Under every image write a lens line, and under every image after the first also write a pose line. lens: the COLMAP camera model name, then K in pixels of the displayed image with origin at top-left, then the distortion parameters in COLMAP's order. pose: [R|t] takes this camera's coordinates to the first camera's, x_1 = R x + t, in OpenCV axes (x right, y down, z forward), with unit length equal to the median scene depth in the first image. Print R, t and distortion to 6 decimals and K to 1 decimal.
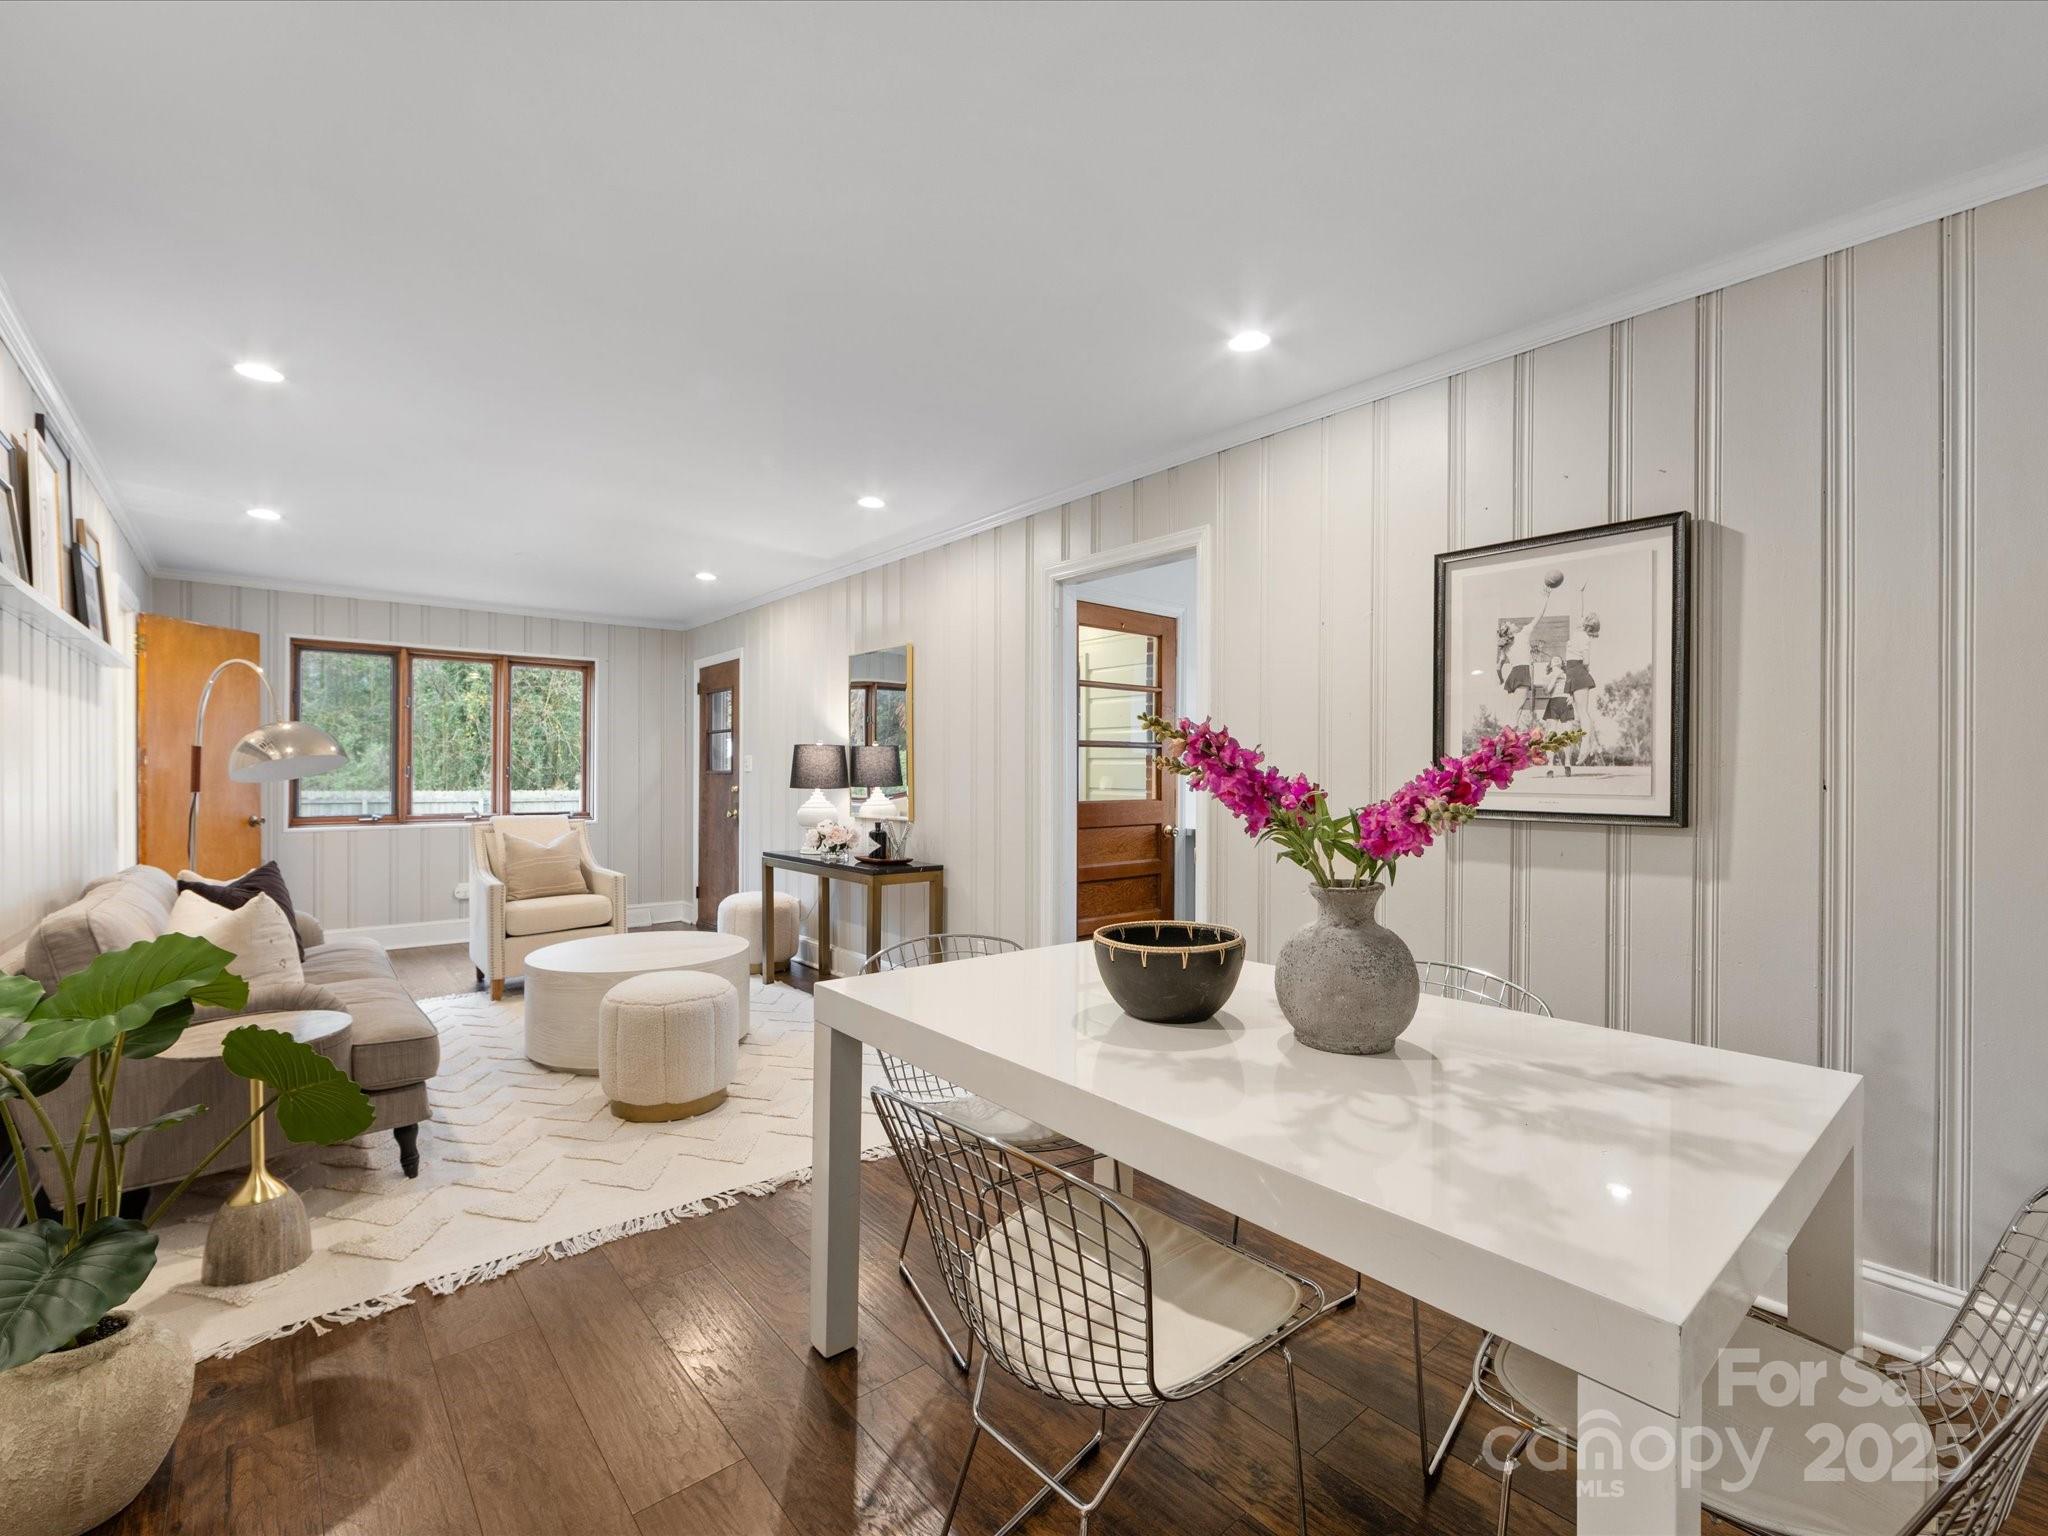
lens RADIAL K [[906.5, 0, 1021.1], [0, 906.5, 772.7], [0, 0, 1]] dist [-0.000244, -0.000236]
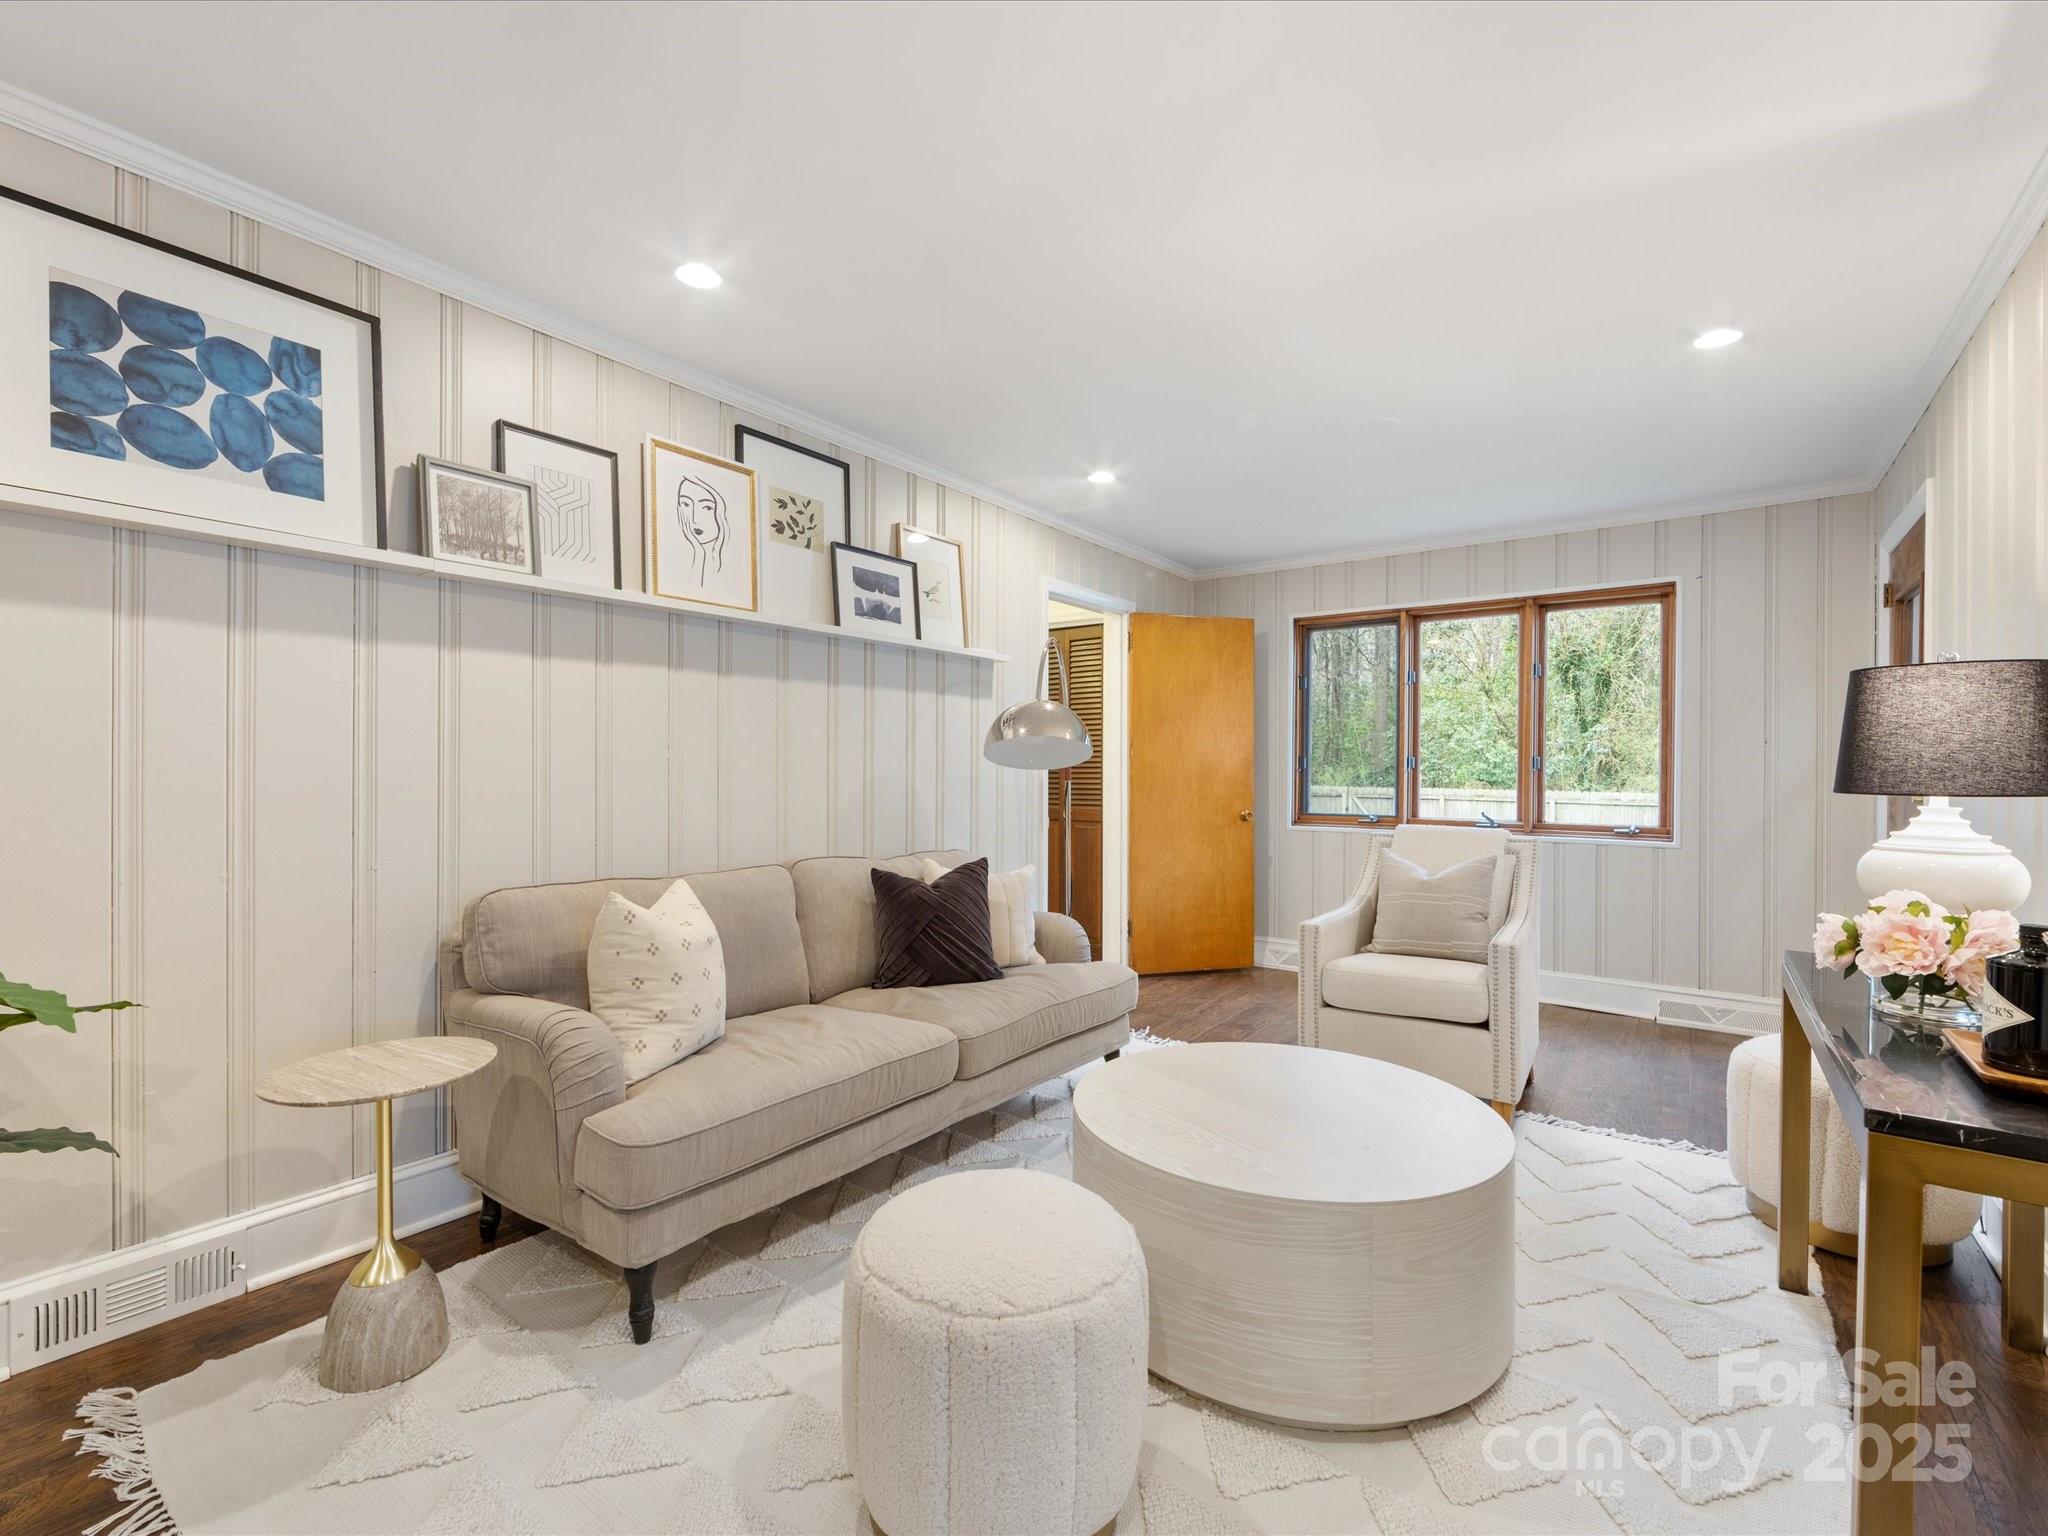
lens RADIAL K [[906.5, 0, 1021.1], [0, 906.5, 772.7], [0, 0, 1]] dist [-0.000244, -0.000236]
pose [[0.225212, -0.000476, -0.974310, 0.026822], [-0.004621, 0.999988, -0.001557, 0.009852], [0.974299, 0.004853, 0.225207, 0.542483]]
